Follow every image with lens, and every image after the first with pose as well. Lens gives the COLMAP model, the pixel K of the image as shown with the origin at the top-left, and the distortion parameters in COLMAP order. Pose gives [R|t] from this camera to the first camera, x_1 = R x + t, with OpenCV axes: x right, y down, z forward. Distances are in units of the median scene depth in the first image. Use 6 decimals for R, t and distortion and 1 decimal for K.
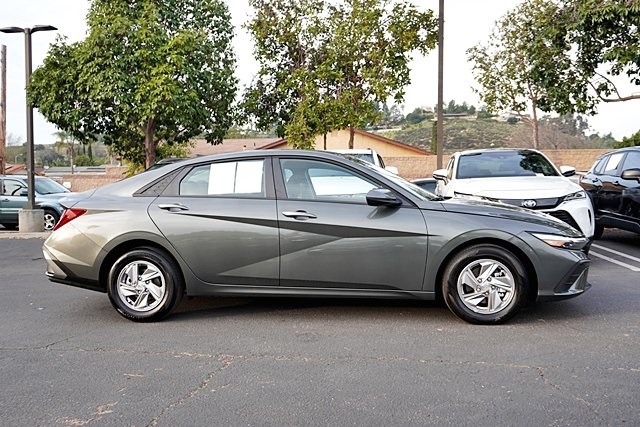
lens RADIAL K [[516.0, 0, 319.7], [0, 516.0, 217.8], [0, 0, 1]] dist [0.025932, 0.007039]
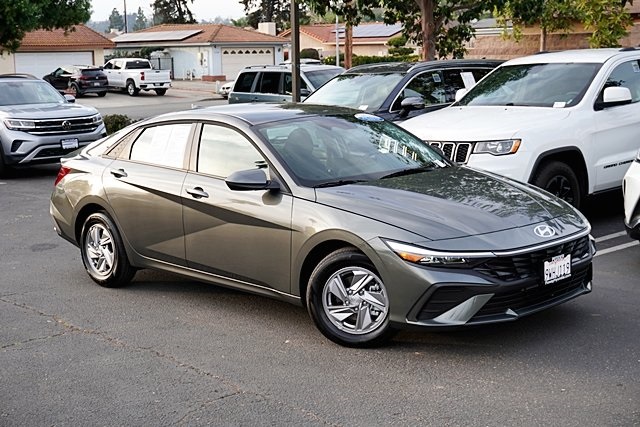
lens RADIAL K [[945.7, 0, 321.8], [0, 945.7, 211.8], [0, 0, 1]] dist [0.015222, 0.000000]
pose [[0.795292, 0.088449, -0.599740, 1.115662], [-0.021381, 0.992776, 0.118060, -0.169511], [0.605850, -0.081069, 0.791438, -0.169986]]
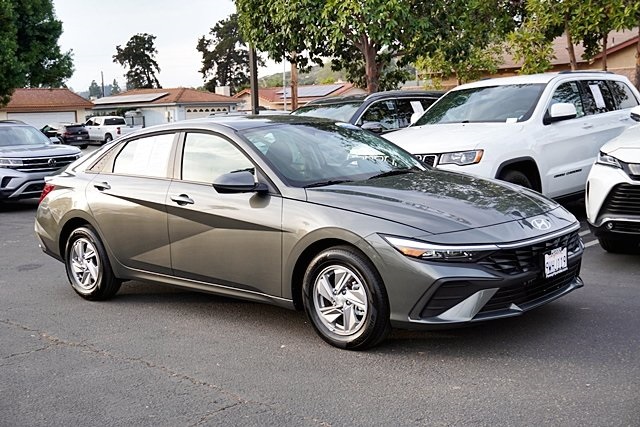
lens RADIAL K [[783.7, 0, 315.2], [0, 783.7, 213.4], [0, 0, 1]] dist [0.005900, 0.000000]
pose [[0.829851, 0.042744, -0.556345, 0.898491], [0.002267, 0.996795, 0.079964, -0.088716], [0.557980, -0.067620, 0.827095, 0.009506]]
